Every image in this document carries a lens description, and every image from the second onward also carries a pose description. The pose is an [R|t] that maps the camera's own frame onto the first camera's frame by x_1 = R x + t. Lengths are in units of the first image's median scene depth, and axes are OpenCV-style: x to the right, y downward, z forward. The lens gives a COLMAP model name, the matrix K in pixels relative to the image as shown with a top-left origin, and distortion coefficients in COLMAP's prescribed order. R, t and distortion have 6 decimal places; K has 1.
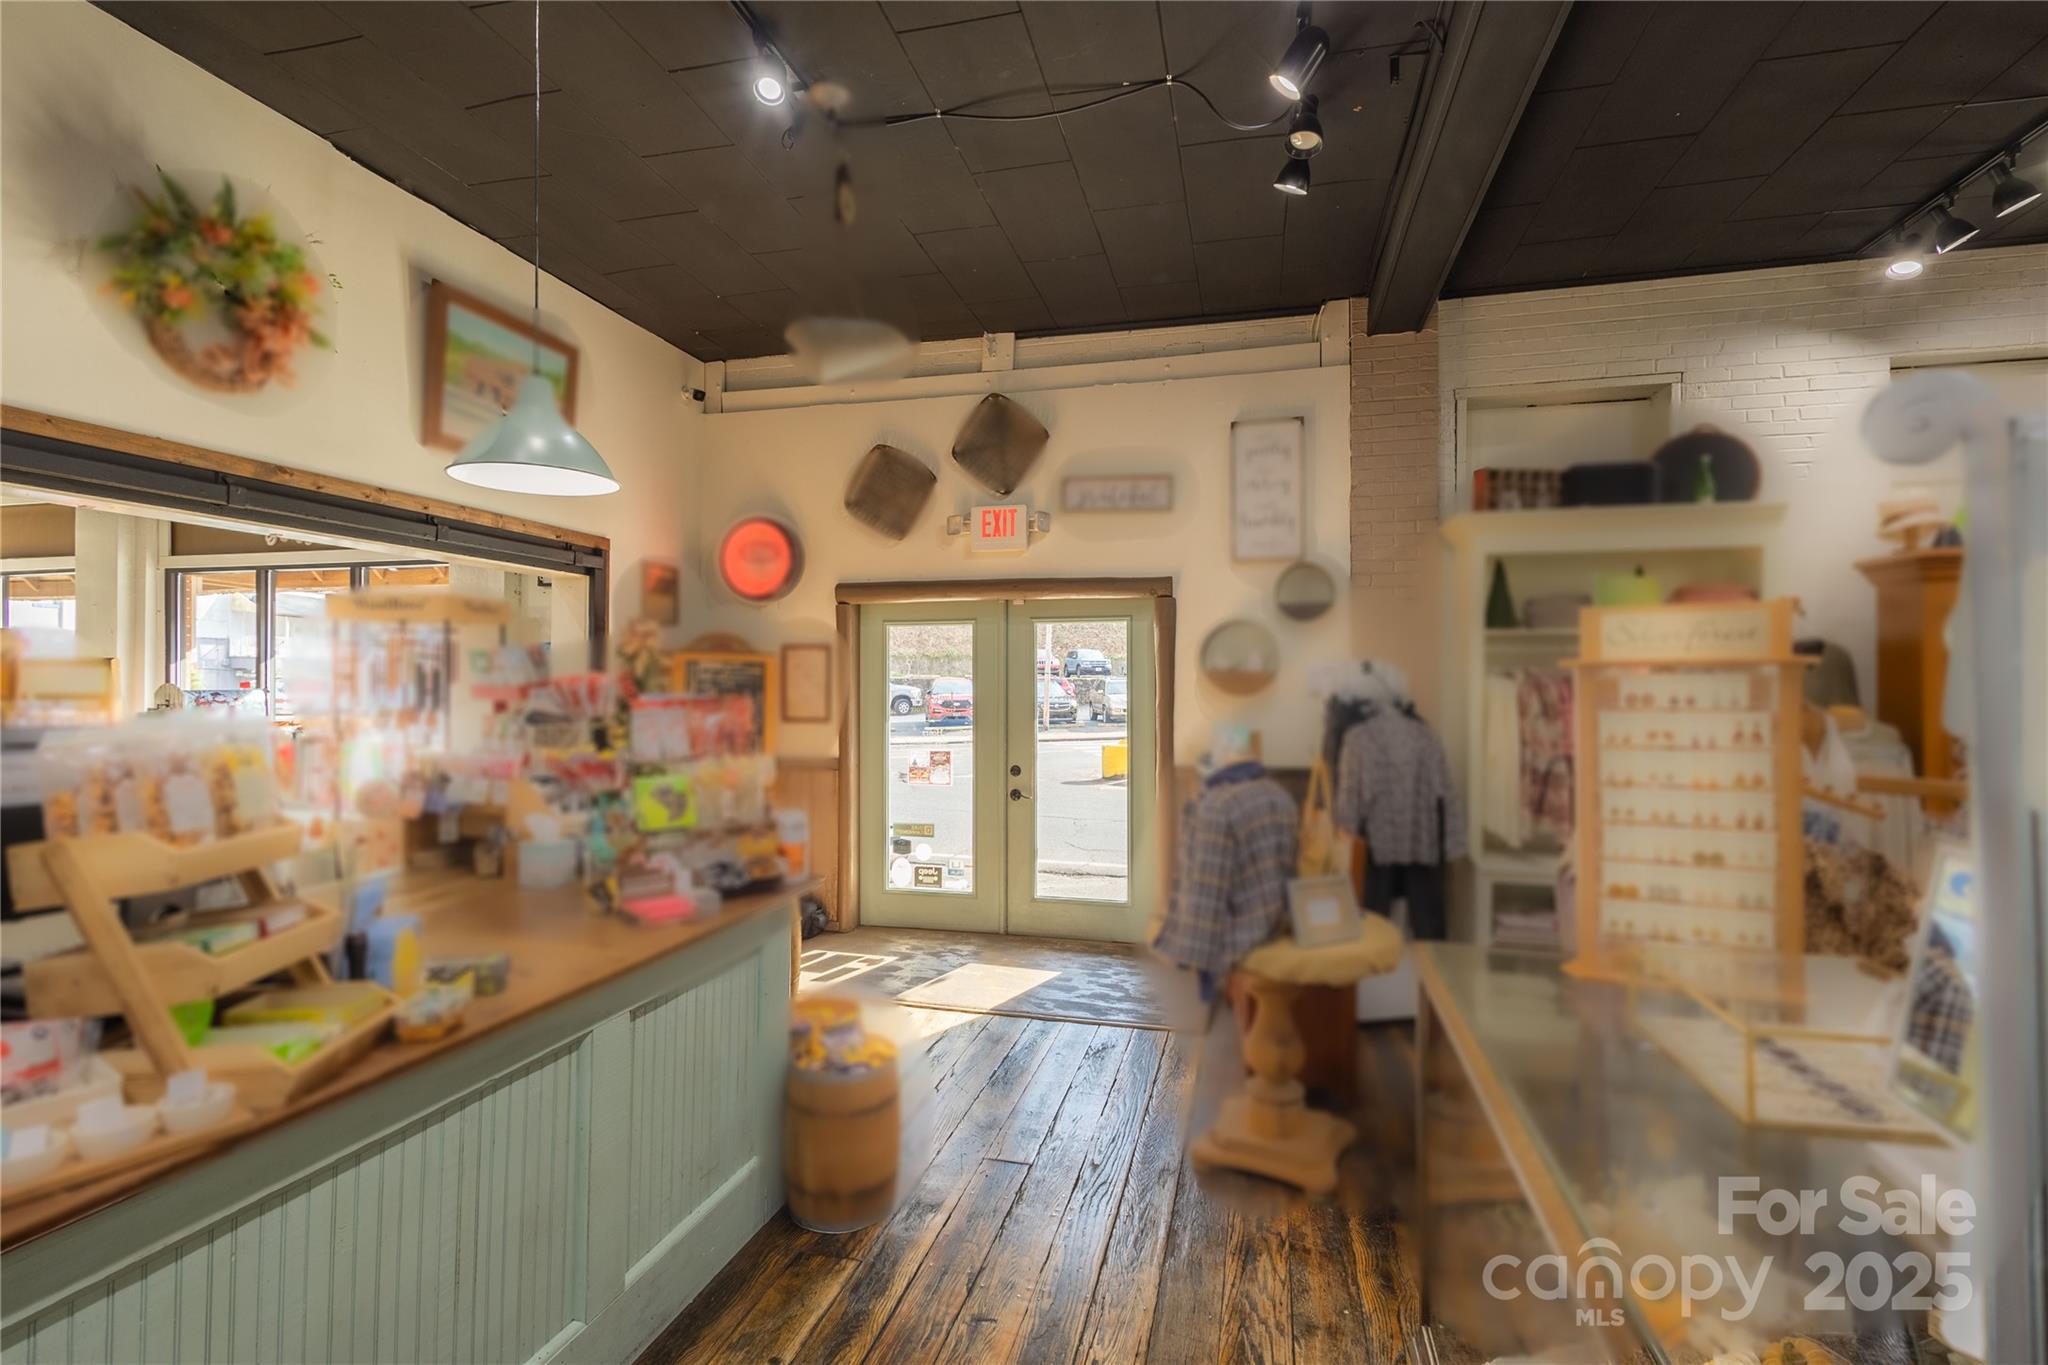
lens RADIAL K [[938.0, 0, 1035.2], [0, 938.0, 688.1], [0, 0, 1]] dist [0.011650, -0.004590]
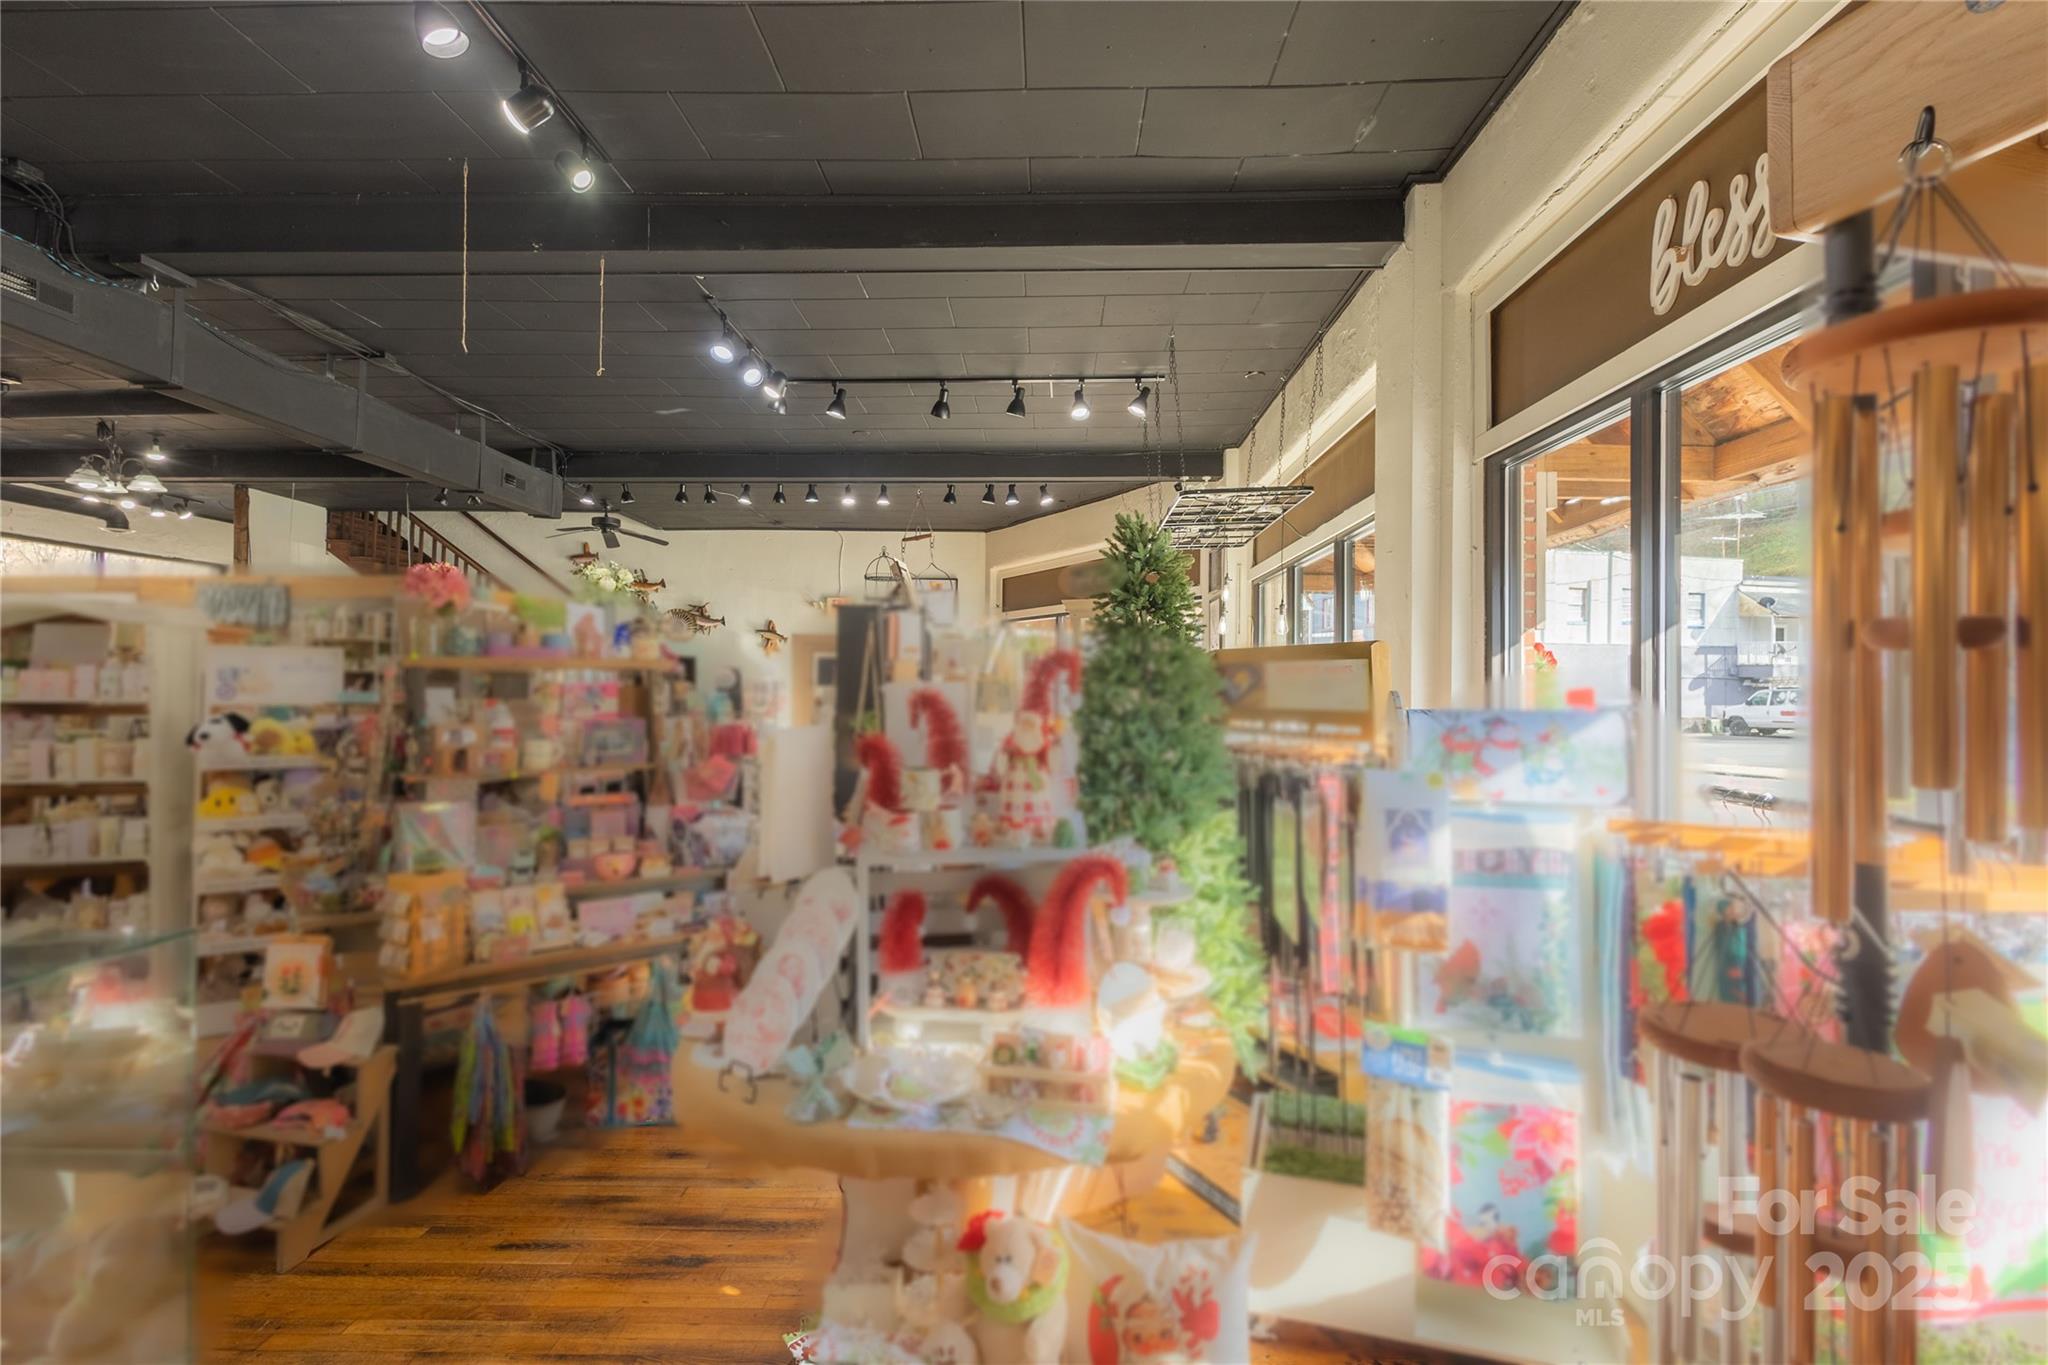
lens RADIAL K [[938.0, 0, 1029.0], [0, 938.0, 689.0], [0, 0, 1]] dist [0.011650, -0.004590]
pose [[0.214841, 0.007044, -0.976624, -0.392902], [-0.016279, 0.999861, 0.003630, -0.003329], [0.976513, 0.015119, 0.214926, 0.530772]]
